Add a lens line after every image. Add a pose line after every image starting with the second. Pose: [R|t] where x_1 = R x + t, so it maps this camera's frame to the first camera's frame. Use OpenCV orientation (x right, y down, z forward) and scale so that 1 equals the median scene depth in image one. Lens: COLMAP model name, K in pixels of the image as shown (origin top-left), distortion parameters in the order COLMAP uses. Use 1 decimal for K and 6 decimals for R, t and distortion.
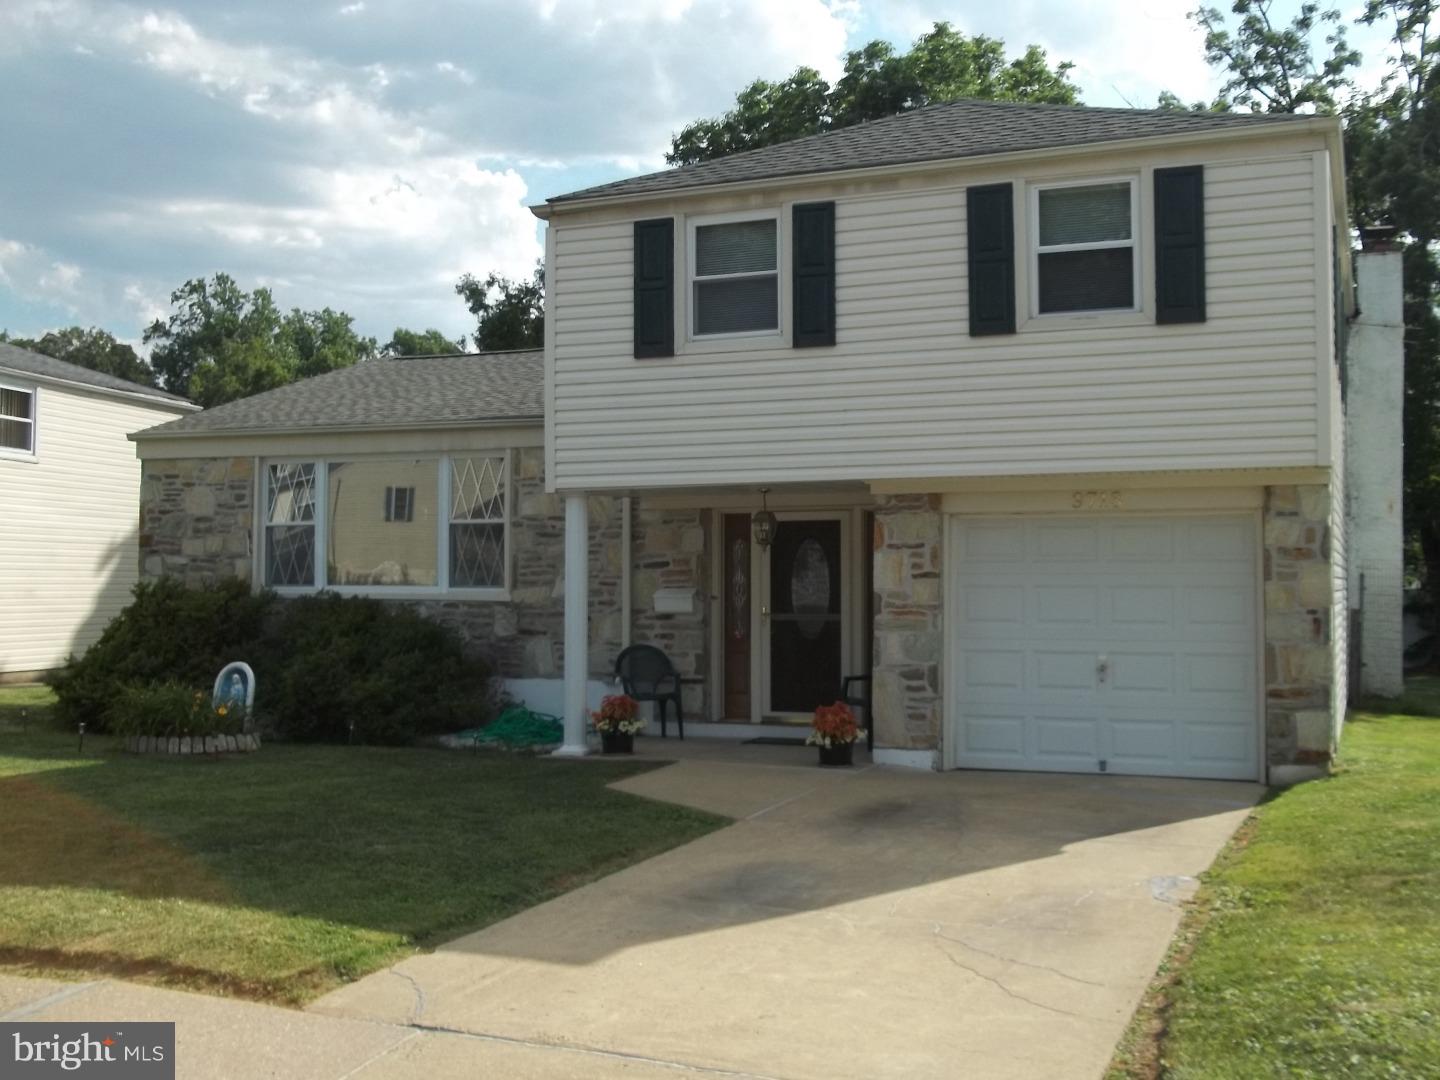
lens RADIAL K [[1567.6, 0, 719.9], [0, 1567.6, 541.5], [0, 0, 1]] dist [-0.007035, 0.000000]
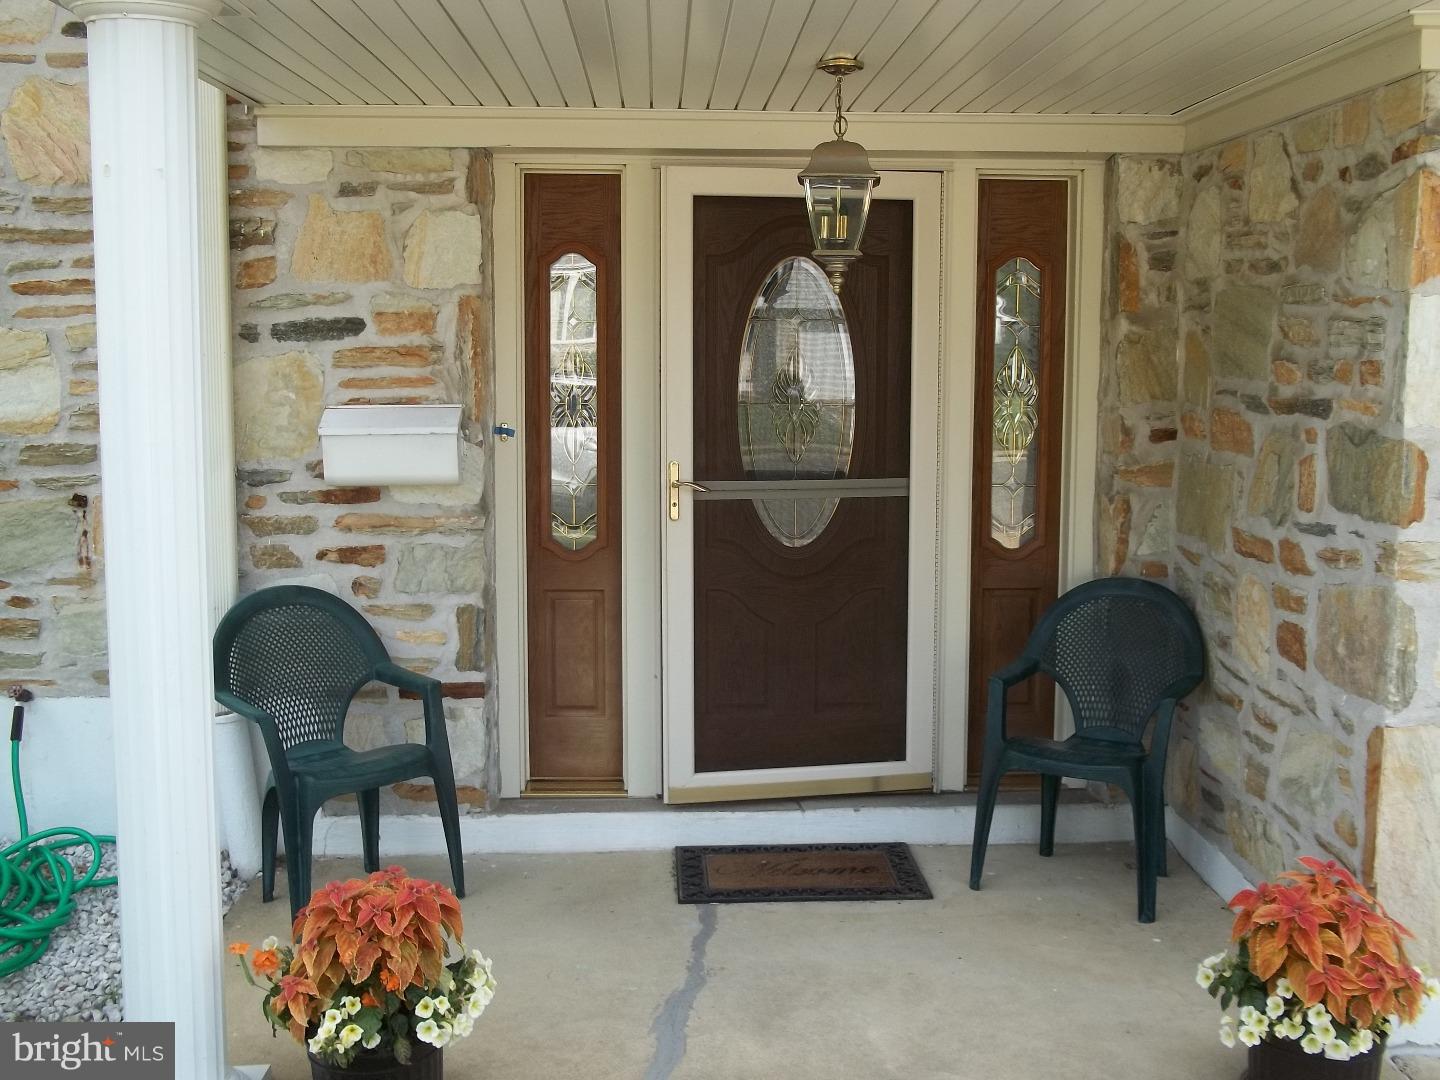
lens RADIAL K [[1567.6, 0, 720.2], [0, 1567.6, 534.9], [0, 0, 1]] dist [-0.007035, 0.000000]
pose [[0.909644, -0.042047, 0.413256, -0.098983], [-0.014918, 0.990915, 0.133659, 0.012705], [-0.415122, -0.127747, 0.900752, 0.683548]]
